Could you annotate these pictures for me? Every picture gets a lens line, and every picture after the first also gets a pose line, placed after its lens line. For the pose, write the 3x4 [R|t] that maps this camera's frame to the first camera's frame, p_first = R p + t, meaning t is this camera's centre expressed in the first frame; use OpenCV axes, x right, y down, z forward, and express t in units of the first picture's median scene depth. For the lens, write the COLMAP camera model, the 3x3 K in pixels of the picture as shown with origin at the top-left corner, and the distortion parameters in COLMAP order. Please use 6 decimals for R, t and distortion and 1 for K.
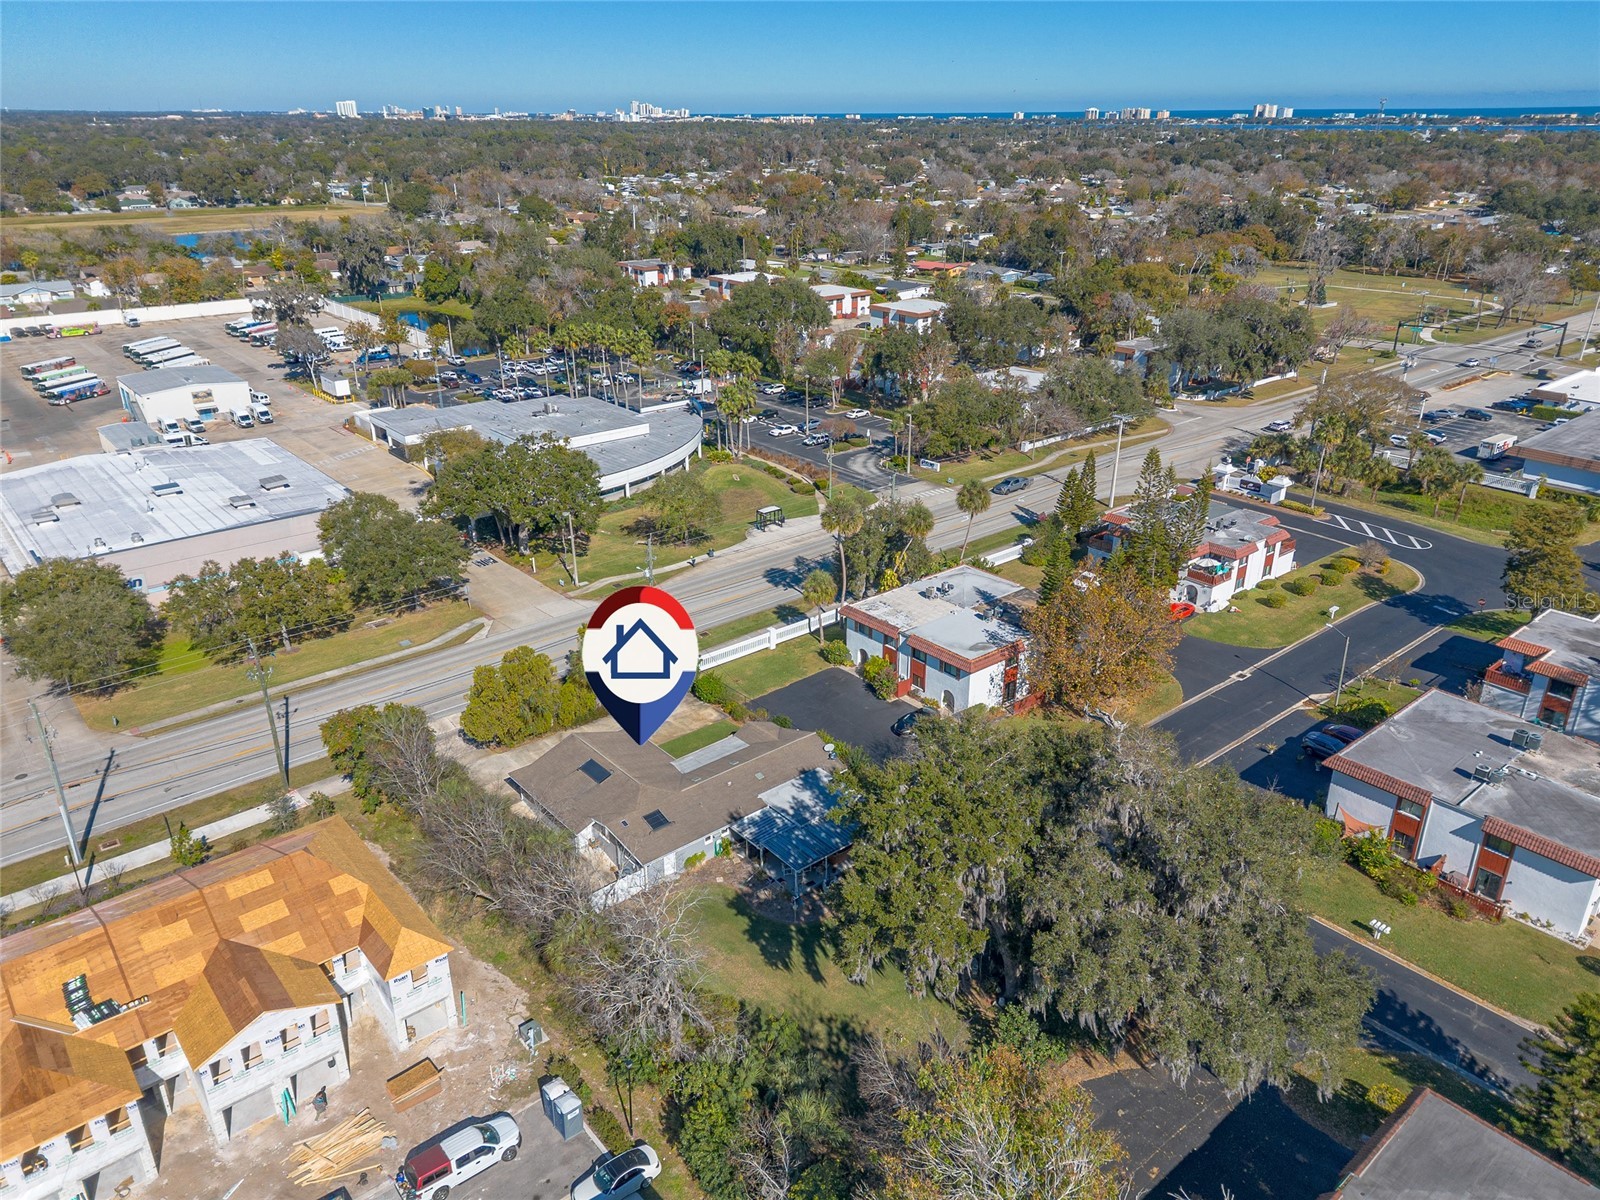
lens RADIAL K [[1113.4, 0, 802.7], [0, 1113.4, 628.5], [0, 0, 1]] dist [0.083817, -0.086616]
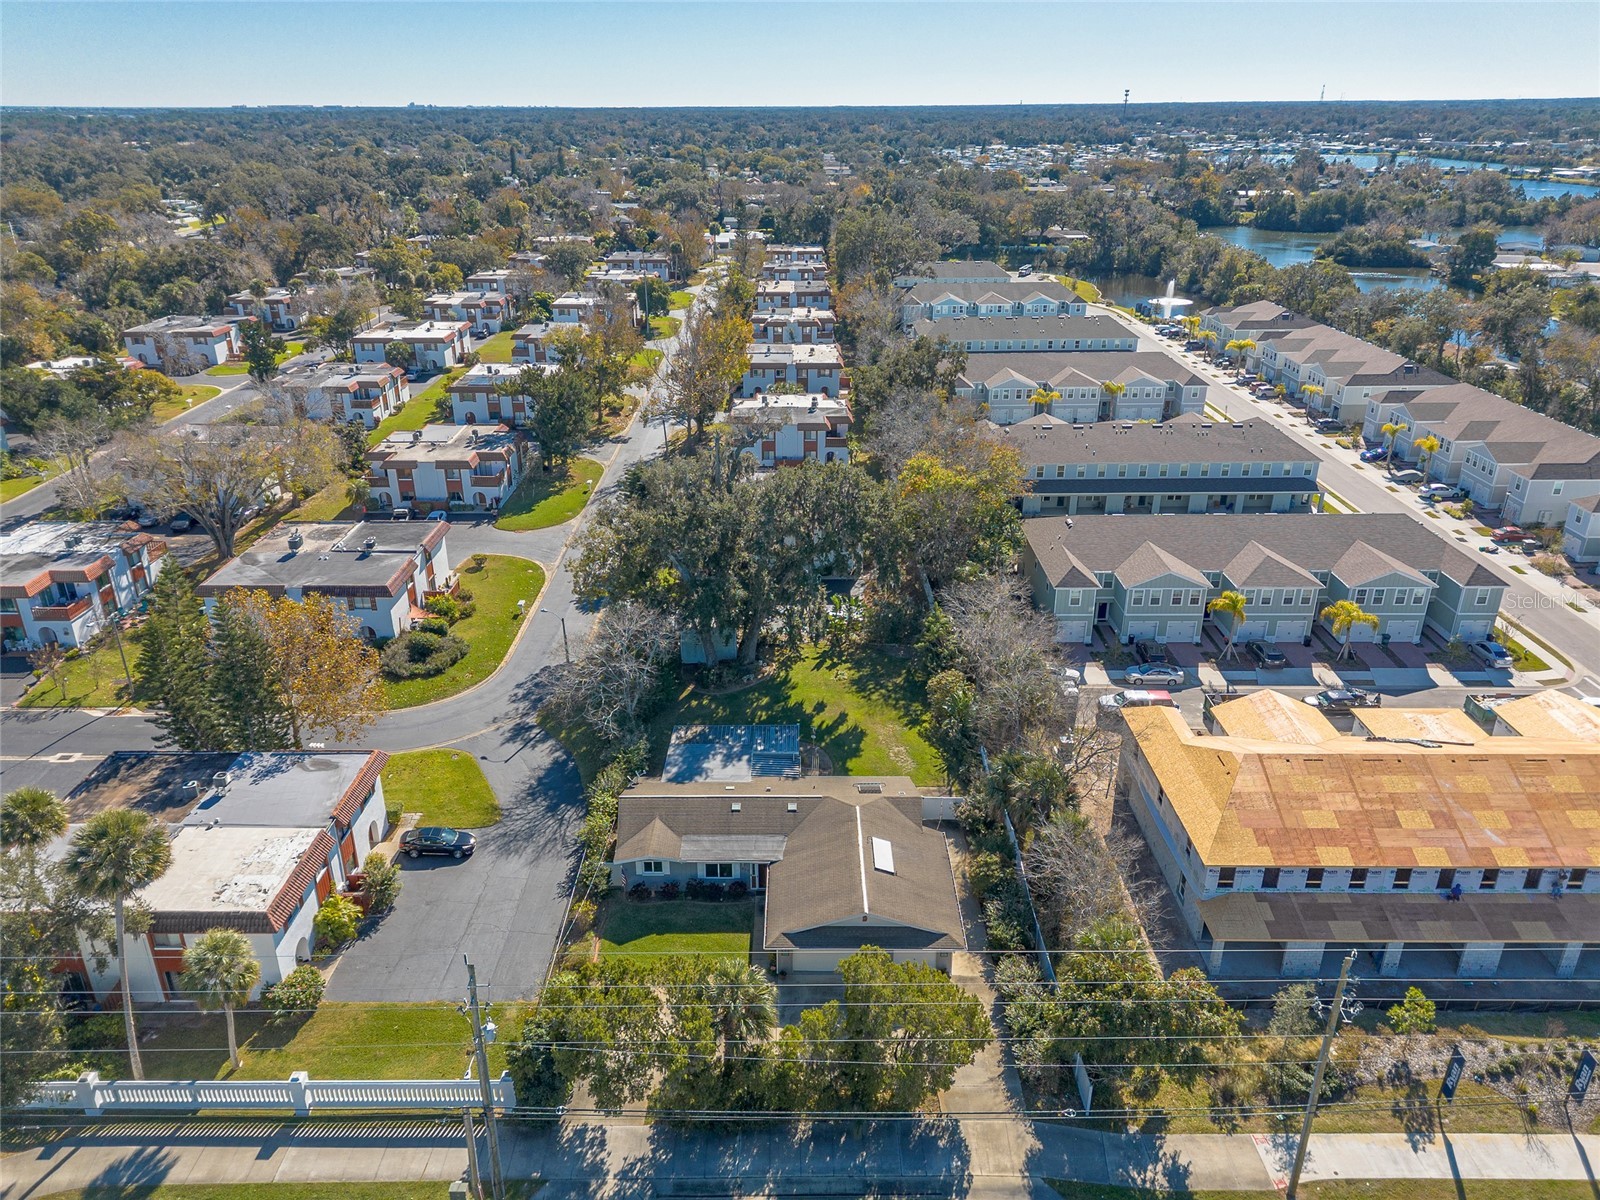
lens RADIAL K [[1107.3, 0, 800.0], [0, 1107.3, 600.0], [0, 0, 1]] dist [0.093119, -0.077999]
pose [[-0.761514, -0.255969, 0.595463, -0.348500], [0.274975, 0.704349, 0.654431, -0.326152], [-0.586928, 0.662096, -0.465987, 0.796651]]
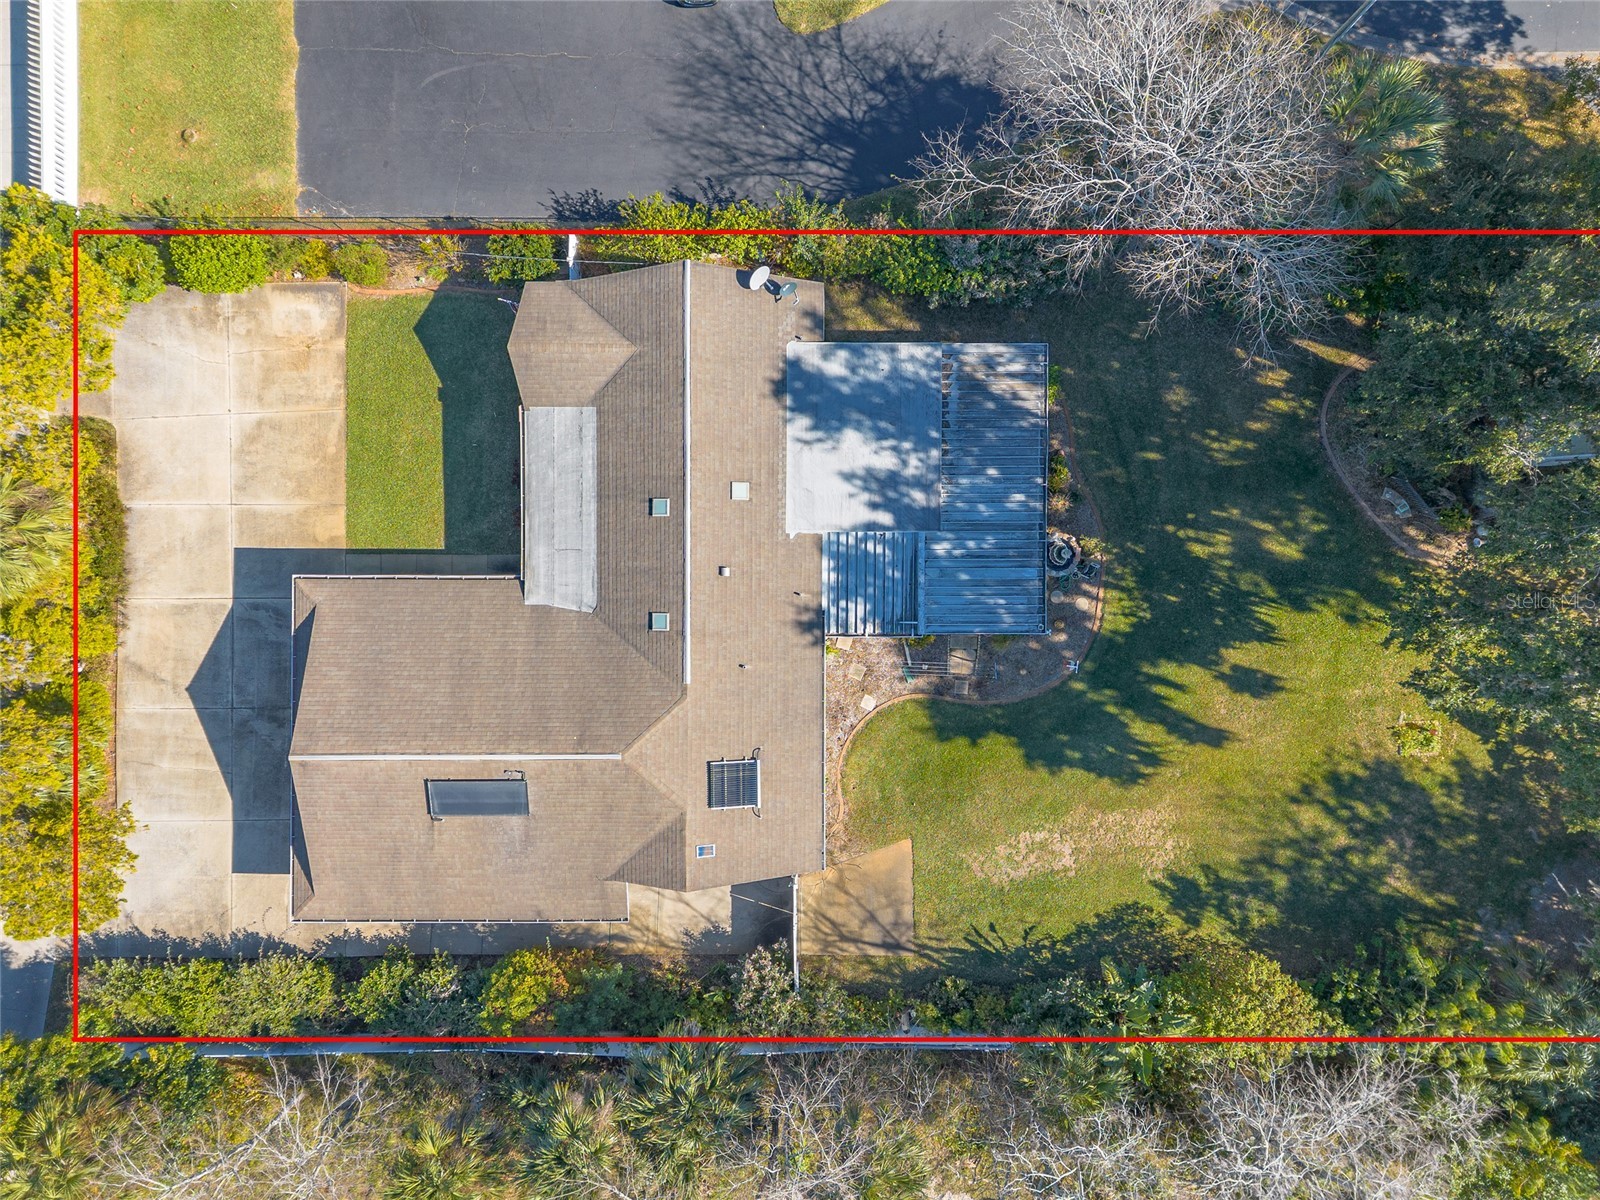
lens RADIAL K [[1131.6, 0, 794.8], [0, 1131.6, 601.2], [0, 0, 1]] dist [0.093568, -0.092979]
pose [[0.647403, -0.762073, -0.010622, -0.031998], [0.325026, 0.263459, 0.908266, -0.144765], [-0.689367, -0.591467, 0.418258, 0.491671]]
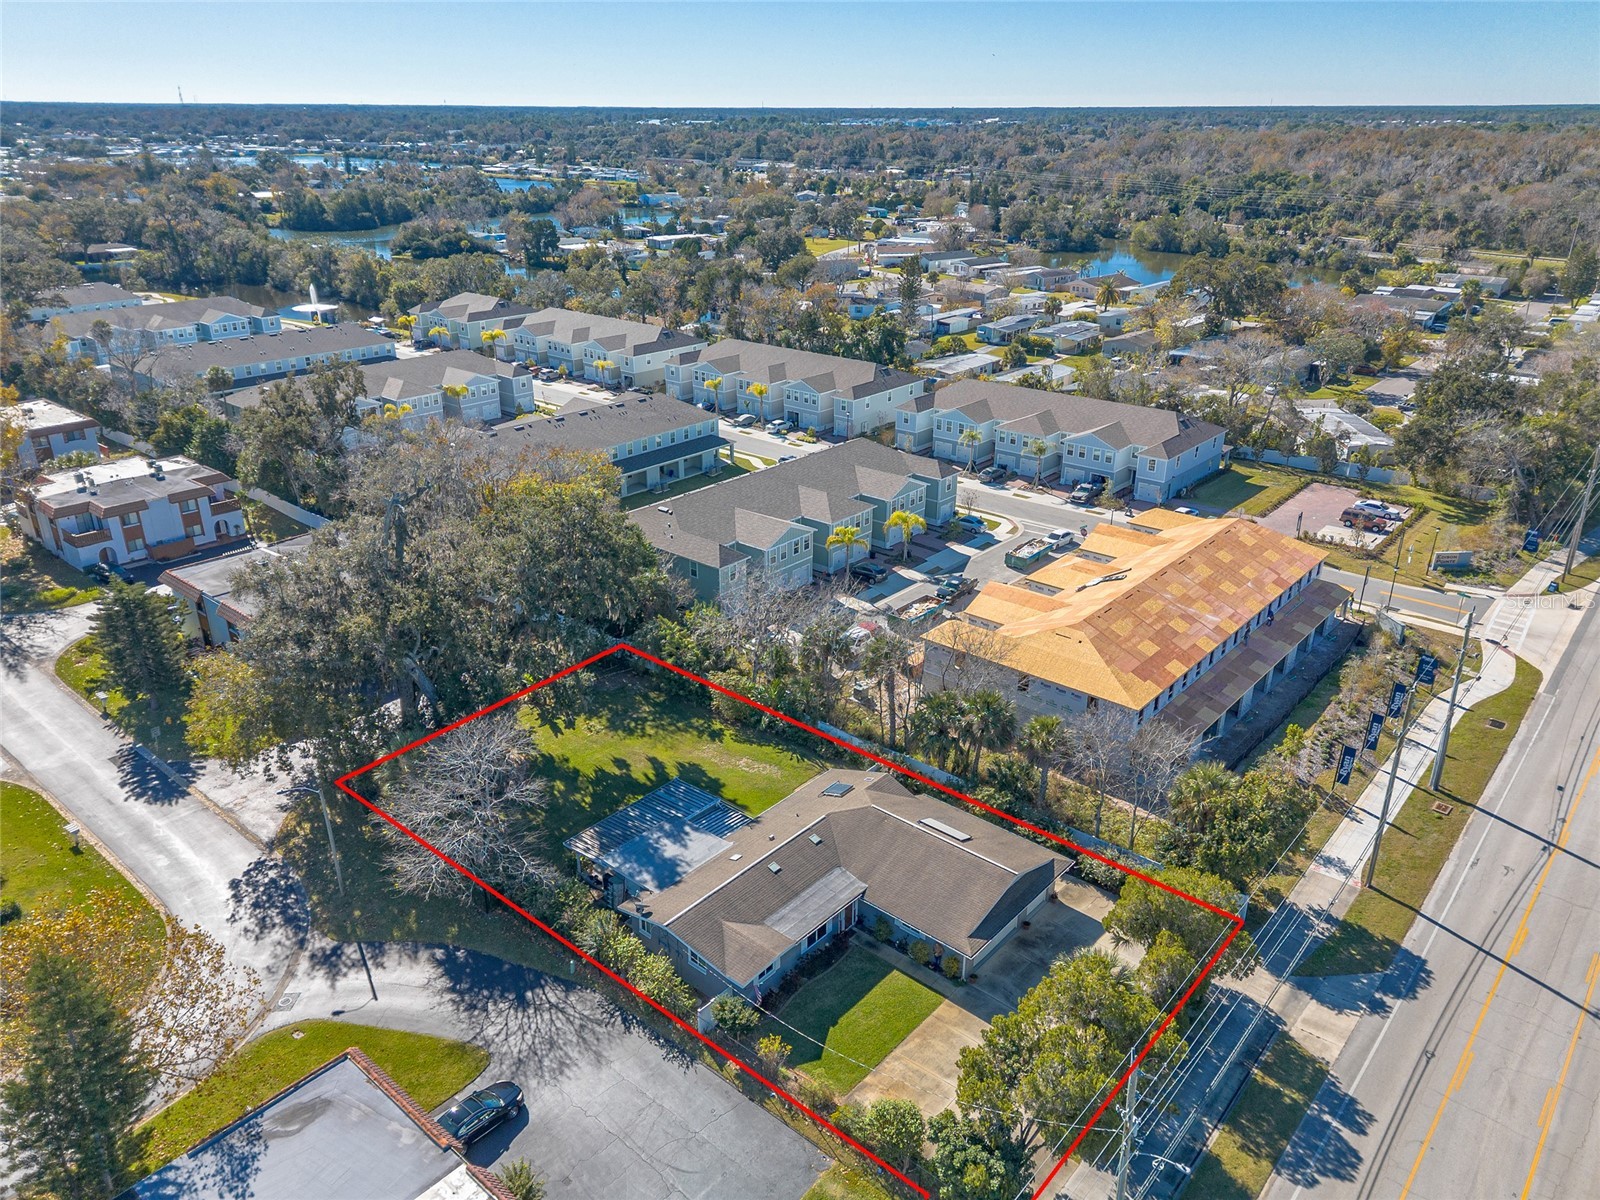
lens RADIAL K [[1122.1, 0, 792.6], [0, 1122.1, 603.6], [0, 0, 1]] dist [0.093033, -0.102815]
pose [[-0.988885, 0.061333, -0.135442, 0.009232], [-0.060244, 0.667534, 0.742138, -0.345530], [0.135930, 0.742049, -0.656419, 0.862540]]
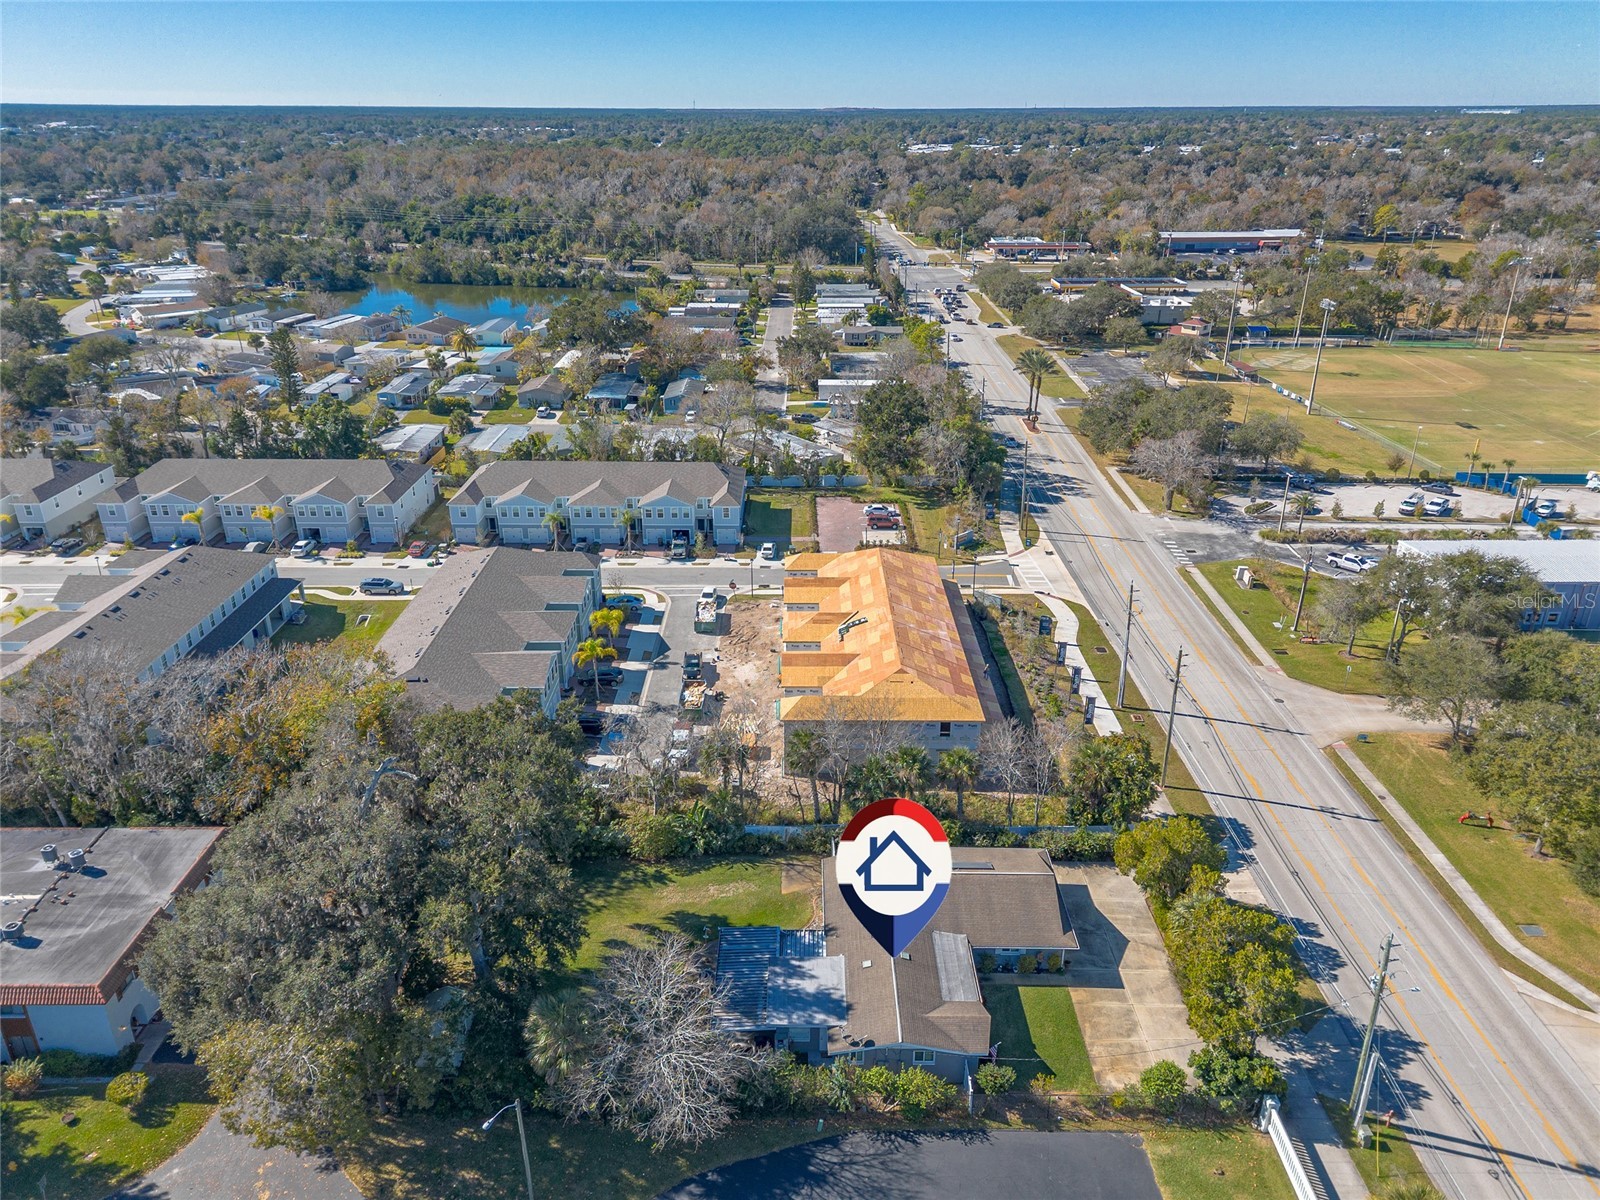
lens RADIAL K [[1122.1, 0, 792.6], [0, 1122.1, 603.6], [0, 0, 1]] dist [0.093033, -0.102815]
pose [[-0.654482, 0.305217, -0.691734, 0.318274], [-0.313885, 0.722647, 0.615839, -0.361023], [0.687844, 0.620180, -0.377156, 0.697522]]
